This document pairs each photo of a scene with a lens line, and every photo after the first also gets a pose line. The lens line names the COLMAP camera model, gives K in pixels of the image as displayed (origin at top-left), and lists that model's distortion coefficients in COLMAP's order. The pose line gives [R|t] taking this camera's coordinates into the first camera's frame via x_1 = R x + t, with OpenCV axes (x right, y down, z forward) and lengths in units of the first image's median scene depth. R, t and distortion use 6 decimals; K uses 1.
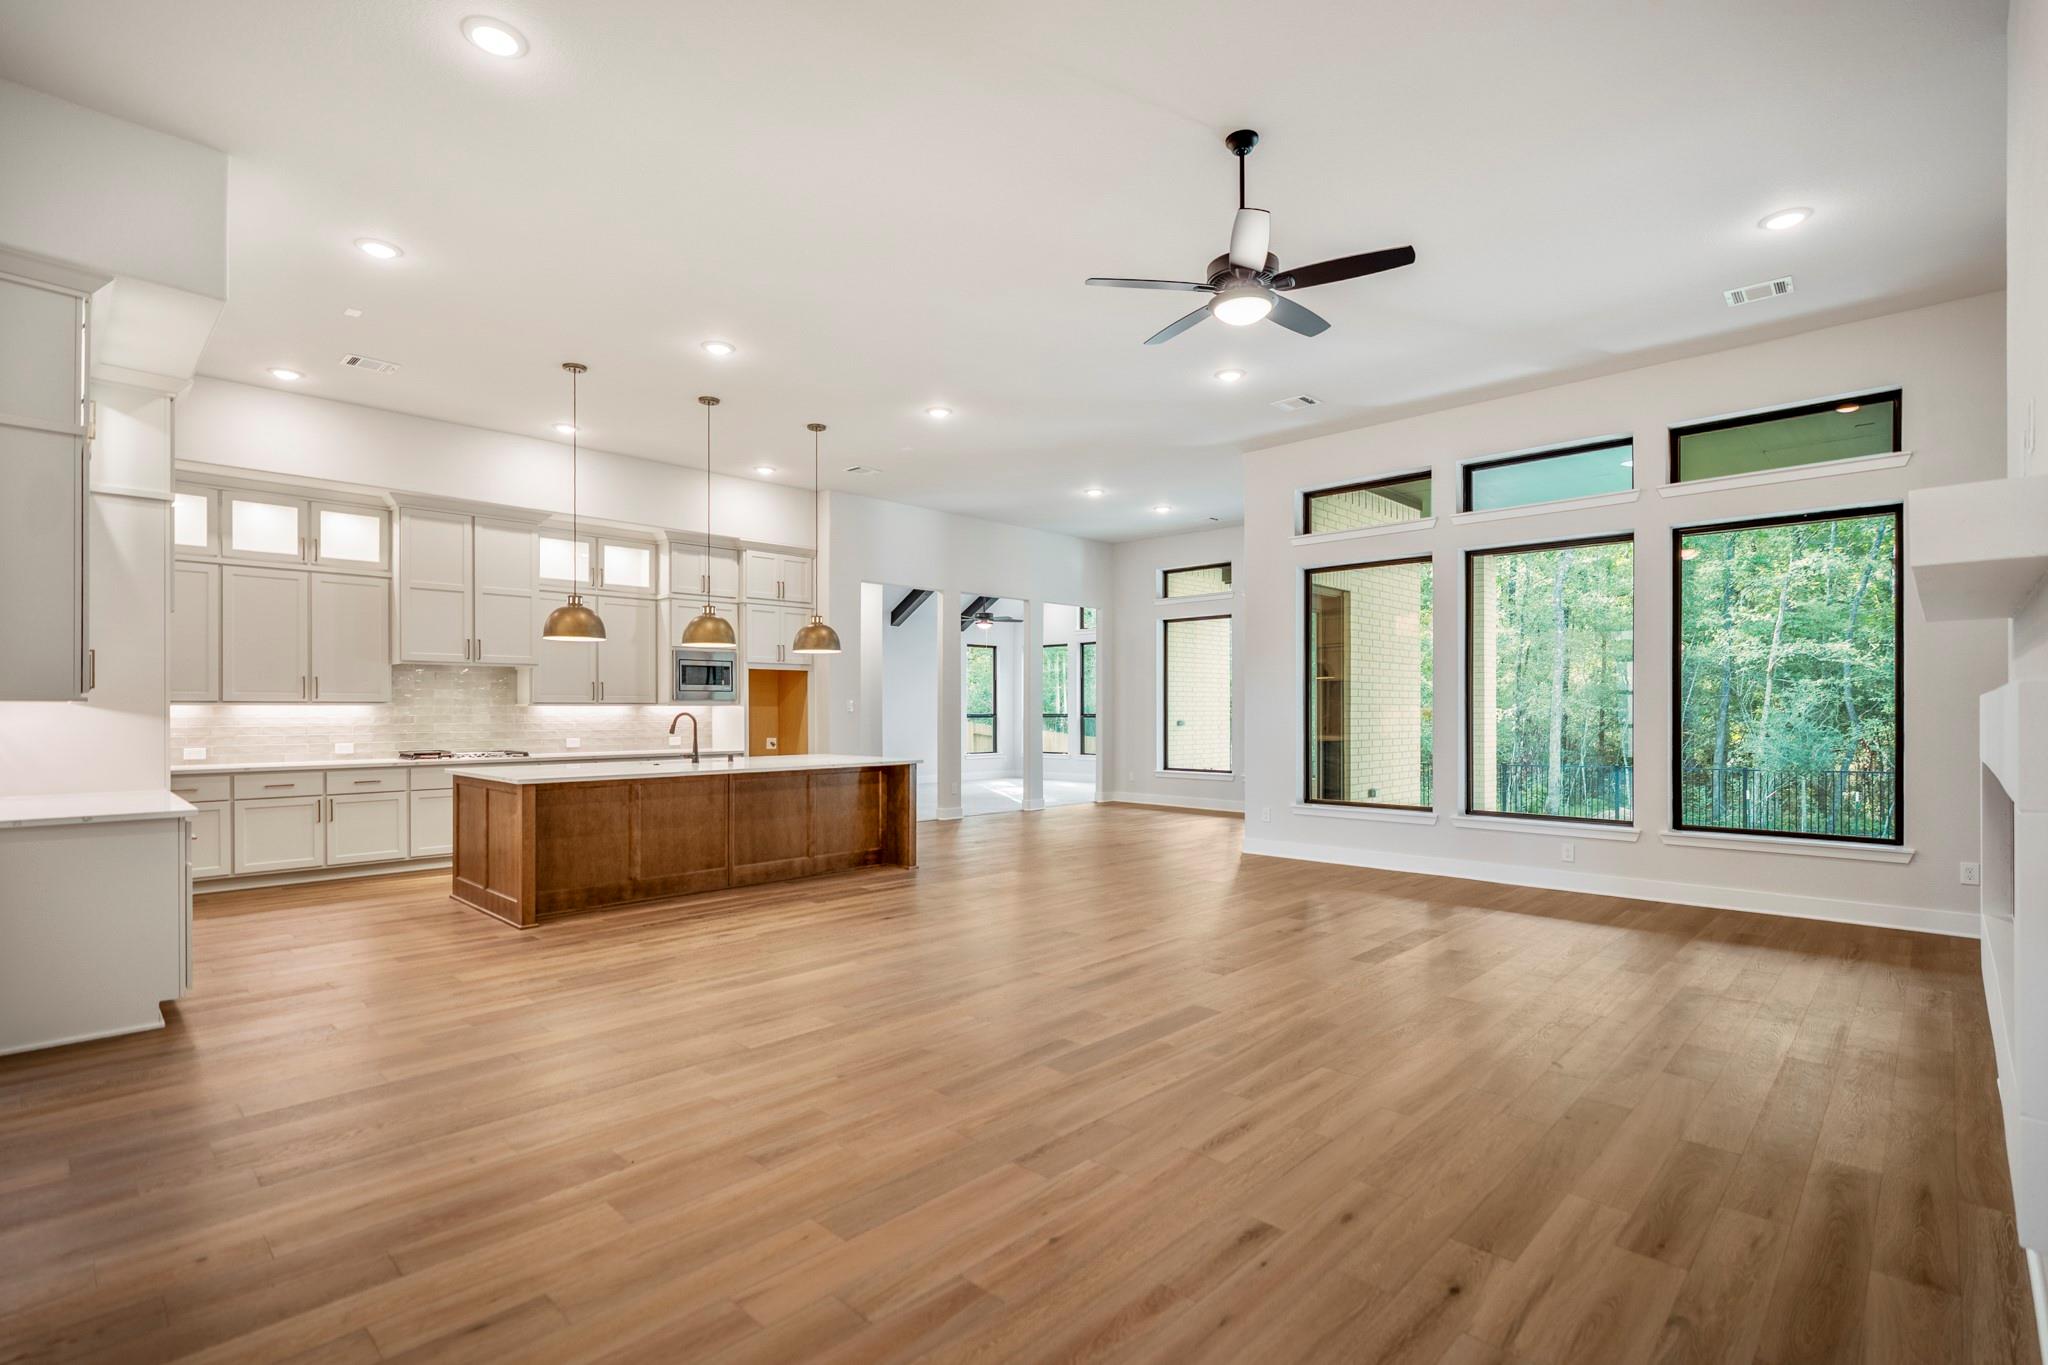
lens RADIAL K [[959.3, 0, 1023.9], [0, 959.3, 714.0], [0, 0, 1]] dist [-0.003884, -0.000387]
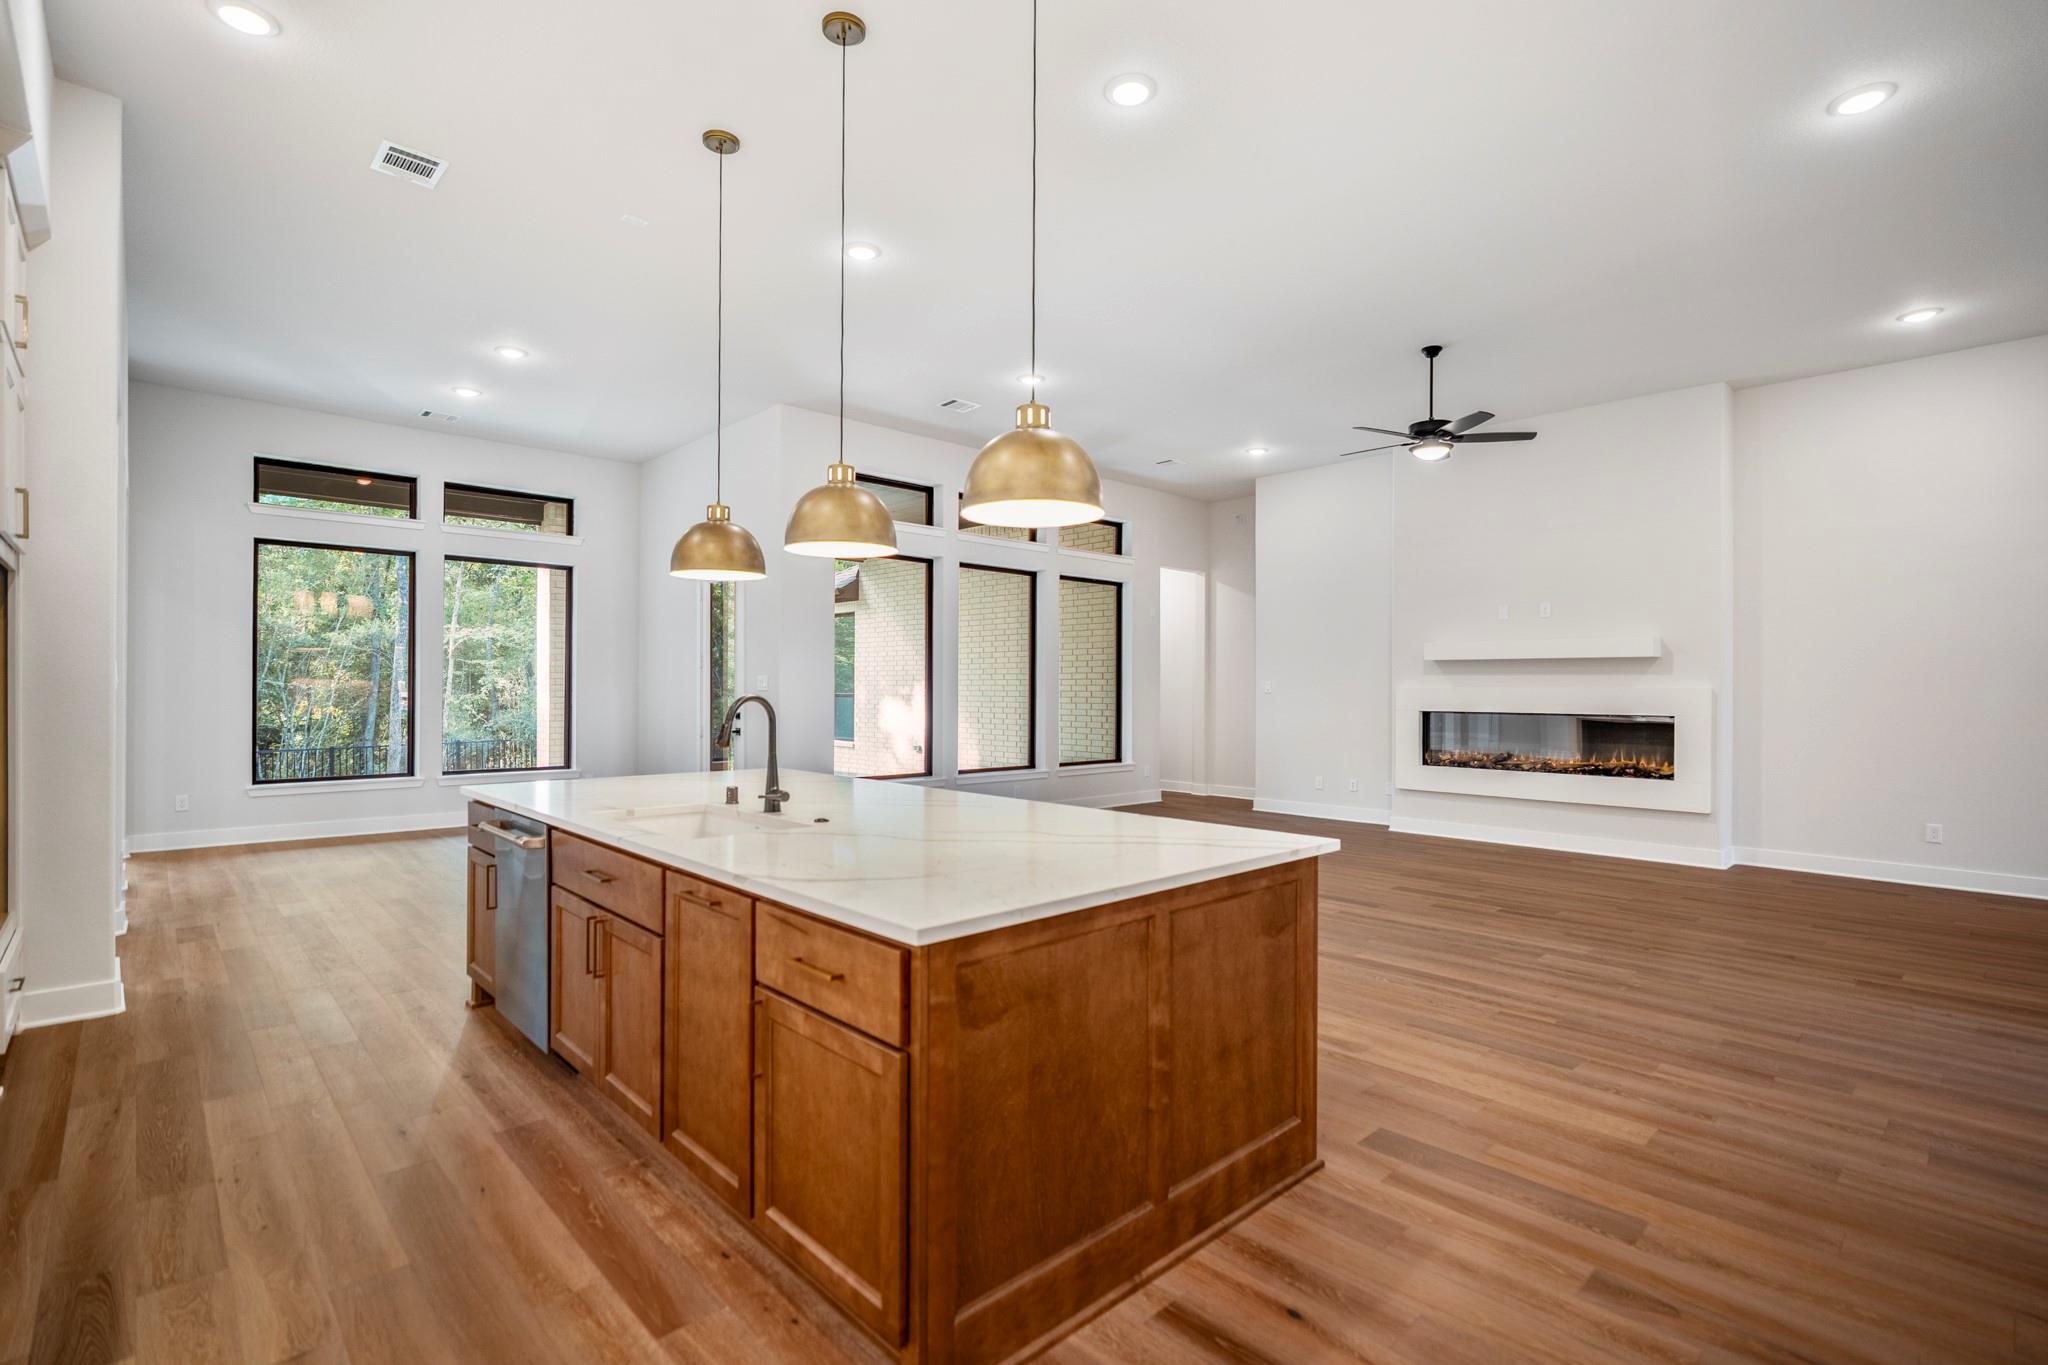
lens RADIAL K [[933.6, 0, 1020.3], [0, 933.6, 686.4], [0, 0, 1]] dist [-0.008775, -0.000347]
pose [[0.055092, 0.002017, 0.998479, -0.819690], [-0.000992, 0.999998, -0.001965, -0.006250], [-0.998481, -0.000882, 0.055093, 0.933535]]
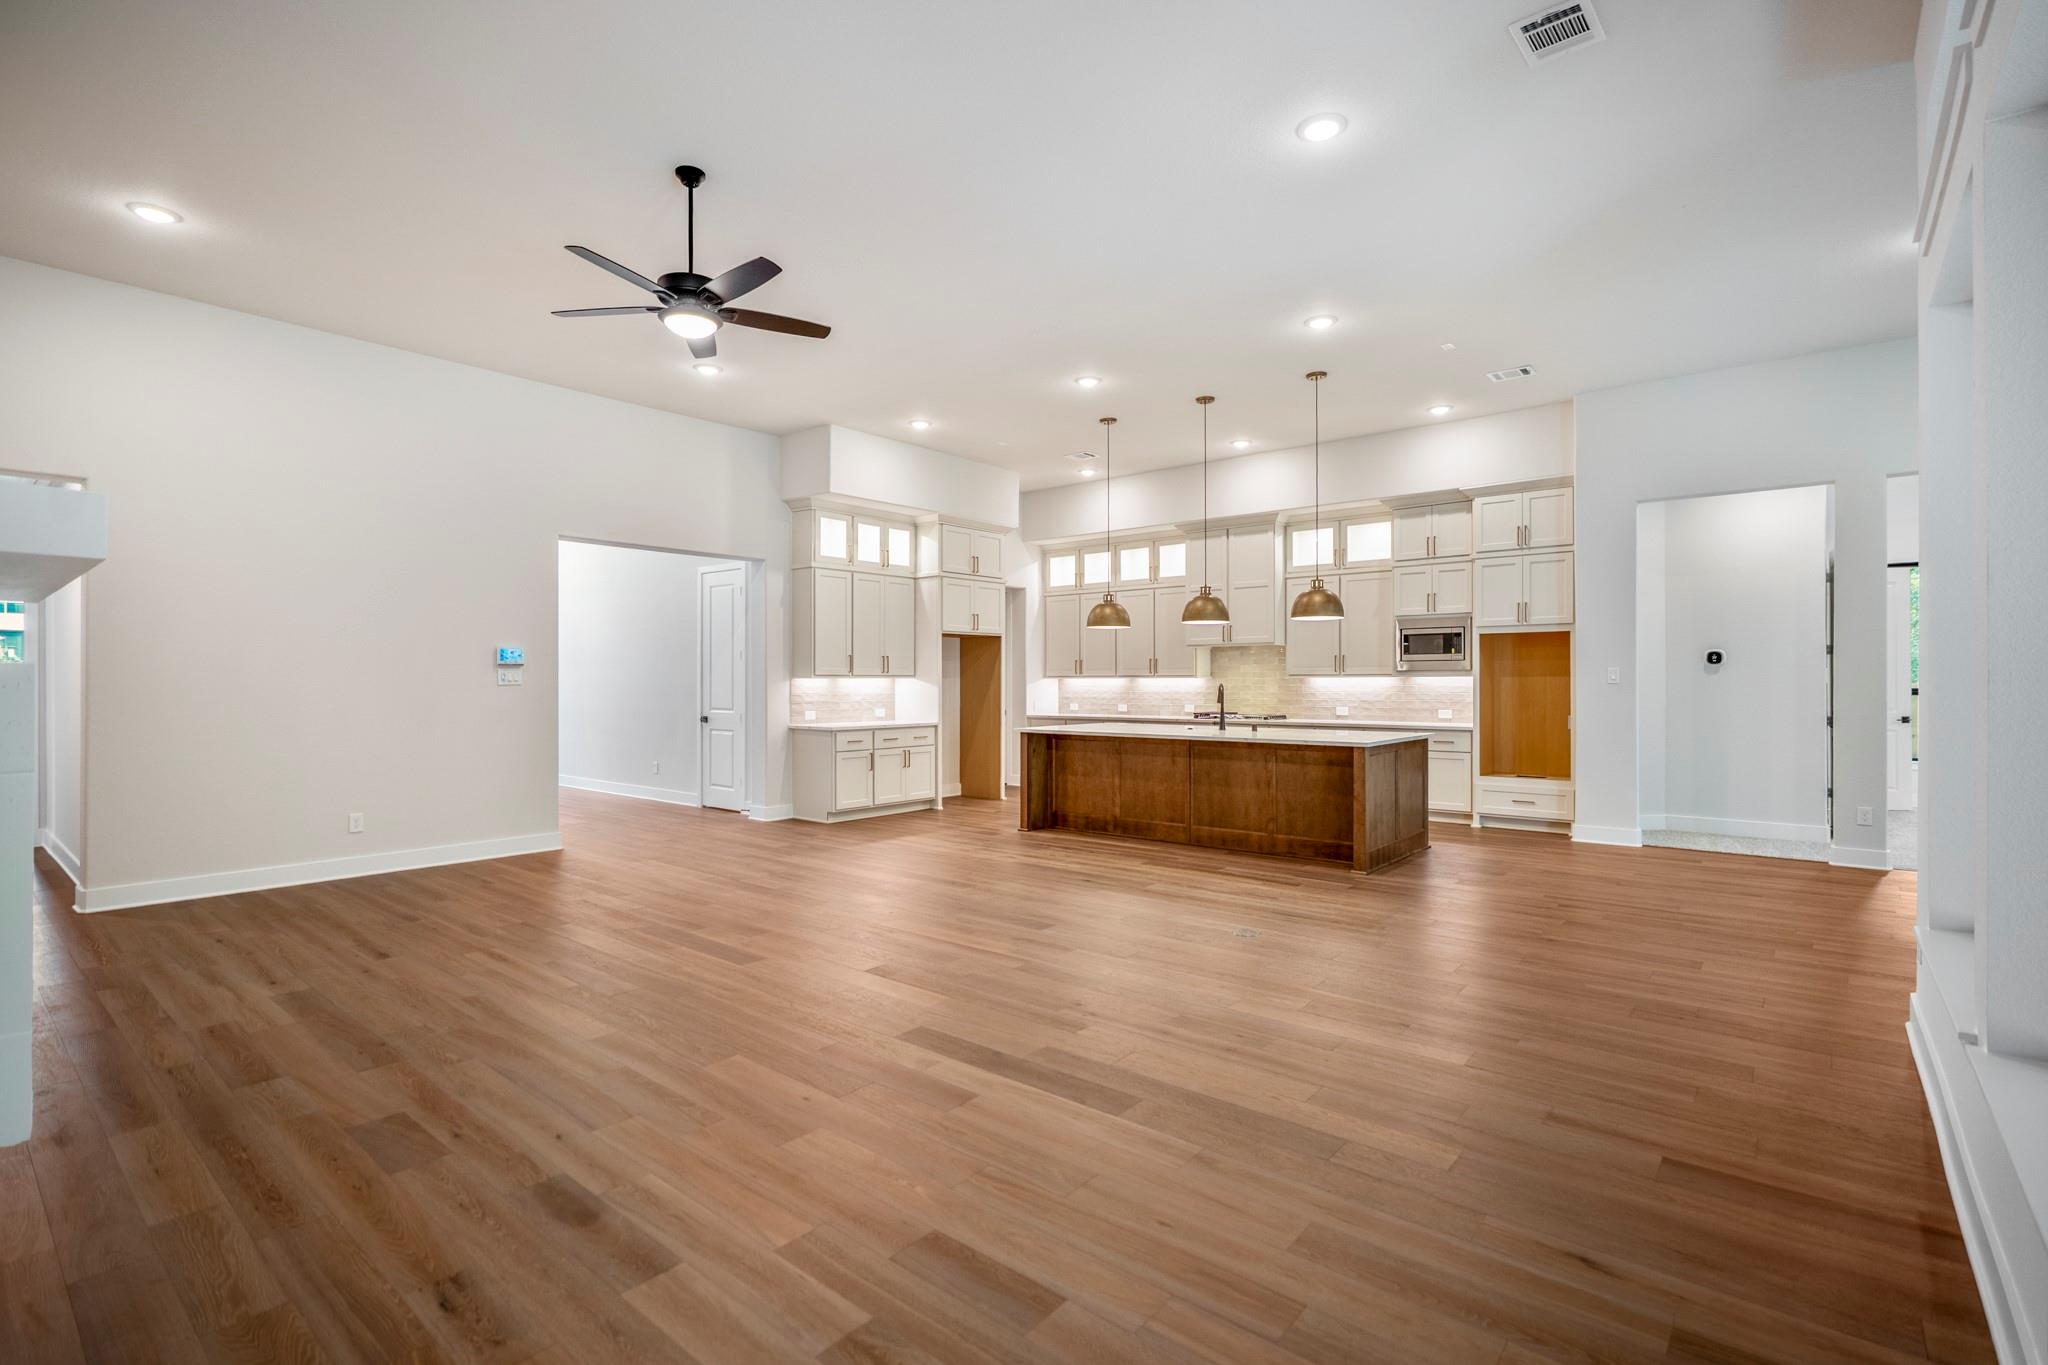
lens RADIAL K [[953.9, 0, 1027.8], [0, 953.9, 678.2], [0, 0, 1]] dist [-0.009136, -0.000004]
pose [[0.068202, -0.003778, -0.997664, 0.783003], [-0.002737, 0.999988, -0.003974, -0.003140], [0.997668, 0.003002, 0.068191, 0.758056]]
